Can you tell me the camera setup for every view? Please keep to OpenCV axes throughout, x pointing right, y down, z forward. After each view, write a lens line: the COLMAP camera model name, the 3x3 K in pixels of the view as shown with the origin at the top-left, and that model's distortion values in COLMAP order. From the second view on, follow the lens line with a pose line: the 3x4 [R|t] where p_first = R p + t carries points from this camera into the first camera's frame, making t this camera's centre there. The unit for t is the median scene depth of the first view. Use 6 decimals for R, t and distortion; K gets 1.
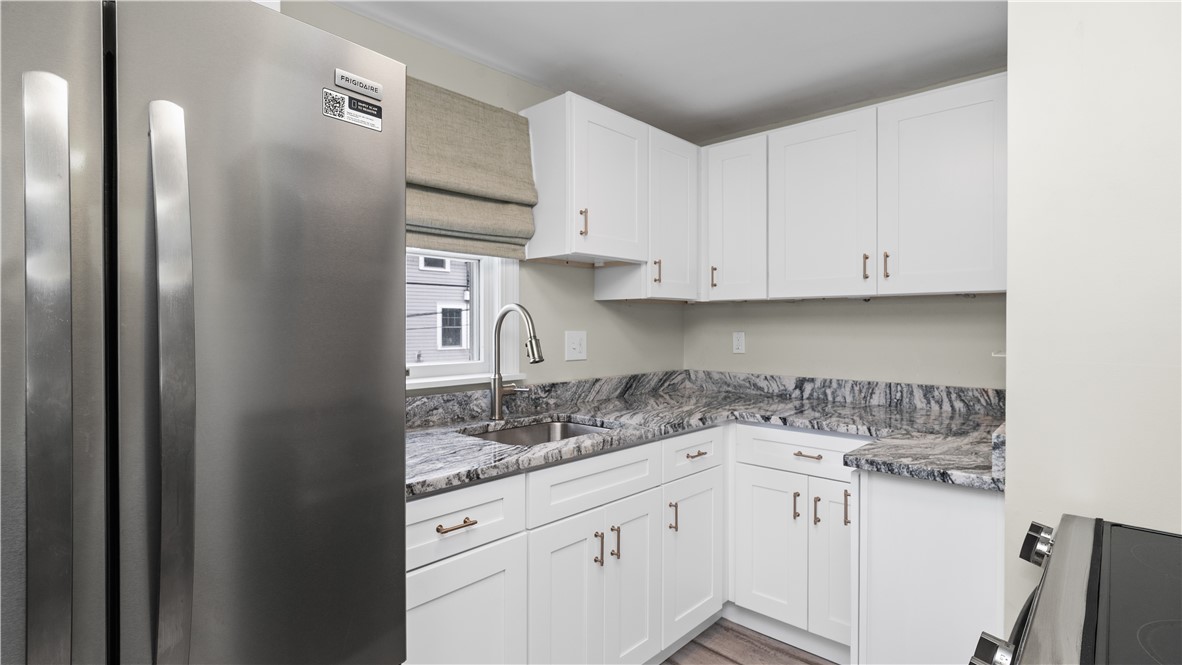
lens RADIAL K [[561.9, 0, 588.1], [0, 561.9, 327.4], [0, 0, 1]] dist [-0.000837, -0.000234]
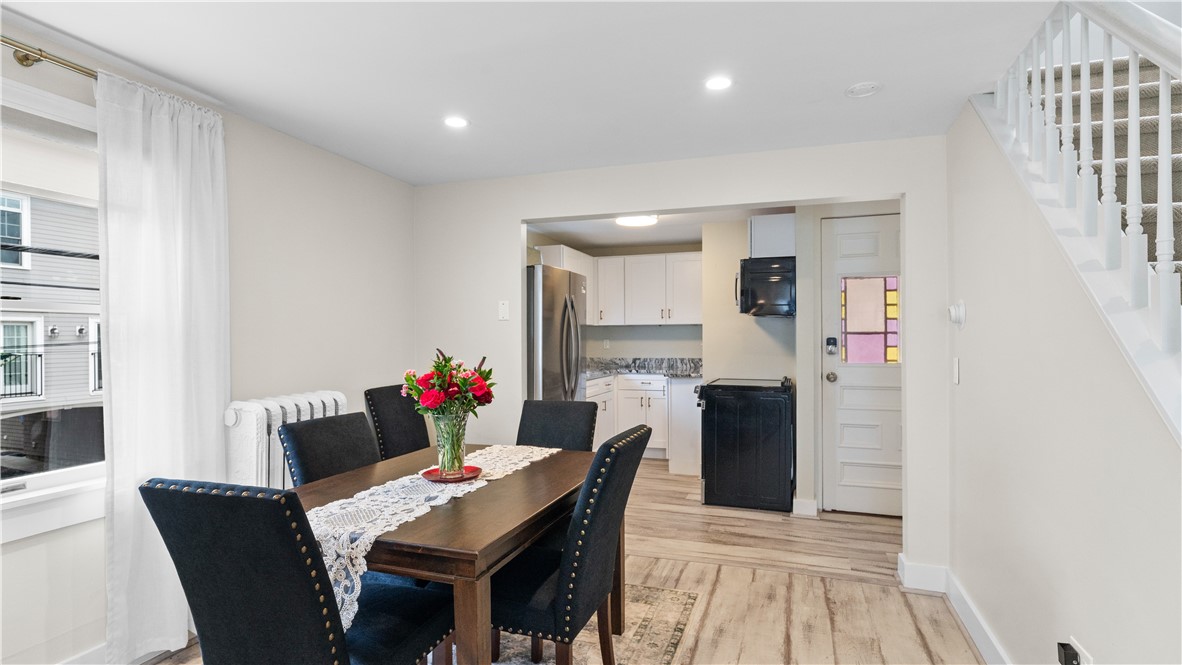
lens RADIAL K [[561.9, 0, 588.1], [0, 561.9, 327.4], [0, 0, 1]] dist [-0.000837, -0.000234]
pose [[0.919775, 0.002708, 0.392438, -0.814582], [0.006115, 0.999756, -0.021230, 0.011307], [-0.392399, 0.021927, 0.919534, -1.222632]]
